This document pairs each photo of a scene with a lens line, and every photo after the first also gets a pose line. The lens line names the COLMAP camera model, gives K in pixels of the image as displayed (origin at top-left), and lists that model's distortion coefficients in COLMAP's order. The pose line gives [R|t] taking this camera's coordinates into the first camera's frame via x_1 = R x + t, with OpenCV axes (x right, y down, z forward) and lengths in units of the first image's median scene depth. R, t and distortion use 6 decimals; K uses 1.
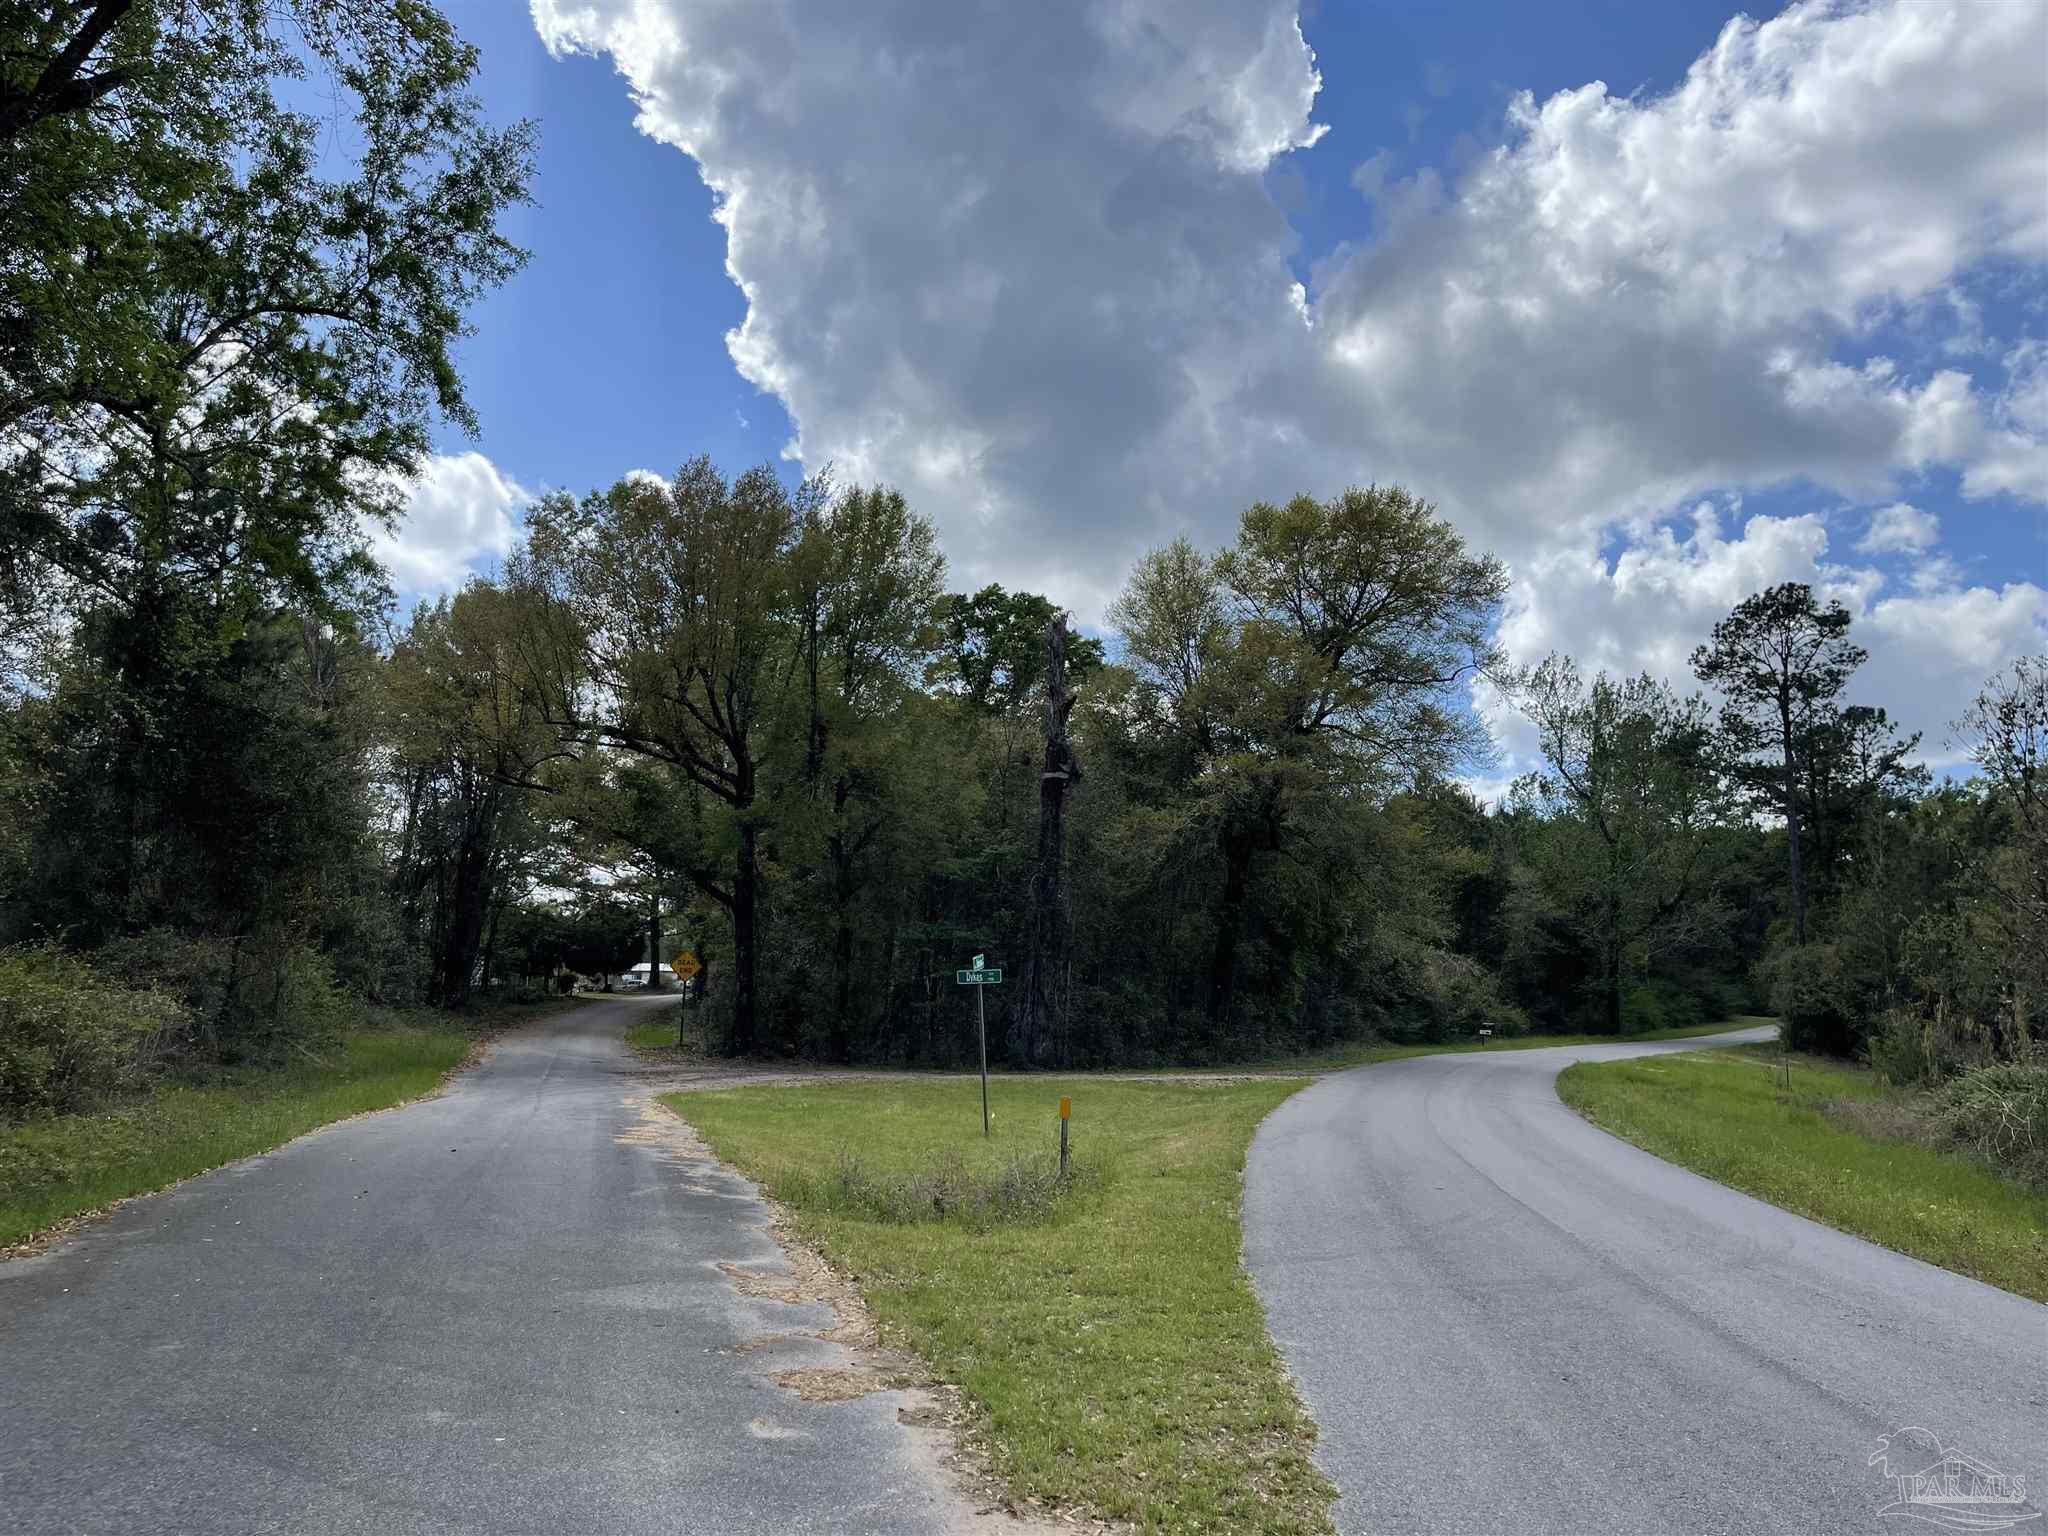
lens RADIAL K [[1553.2, 0, 1019.3], [0, 1553.2, 772.1], [0, 0, 1]] dist [-0.001274, -0.074466]
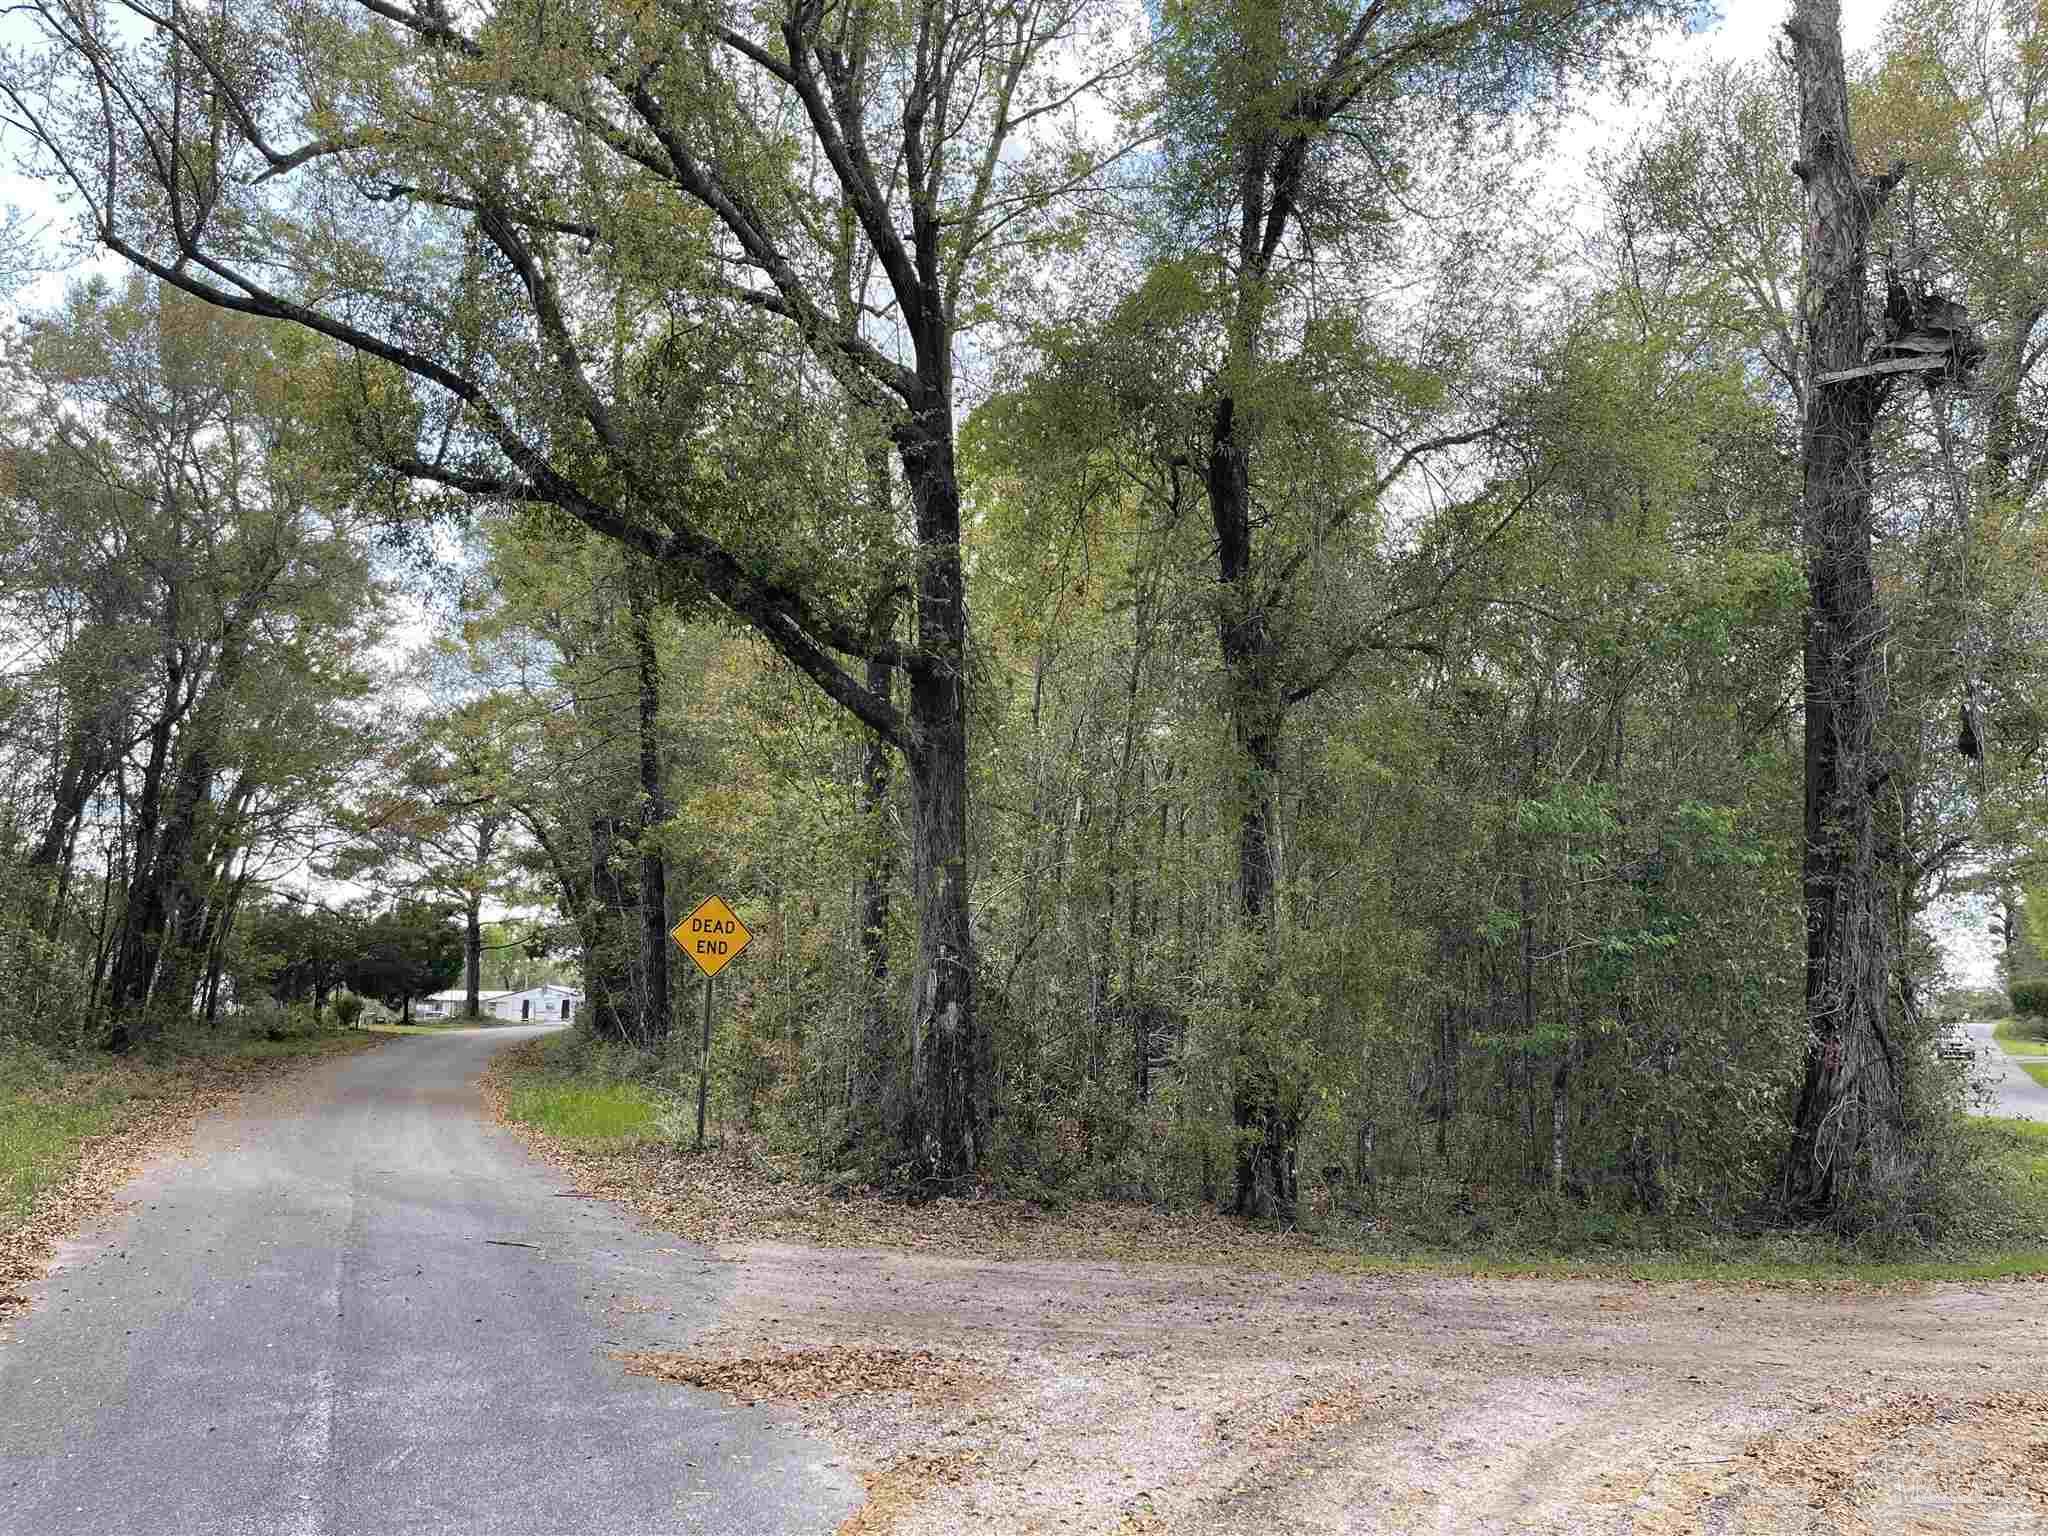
lens RADIAL K [[1553.2, 0, 1019.3], [0, 1553.2, 772.1], [0, 0, 1]] dist [-0.001274, -0.074466]
pose [[0.991557, 0.011497, 0.129162, -0.098199], [-0.008566, 0.999694, -0.023228, 0.048729], [-0.129390, 0.021925, 0.991351, 0.316792]]
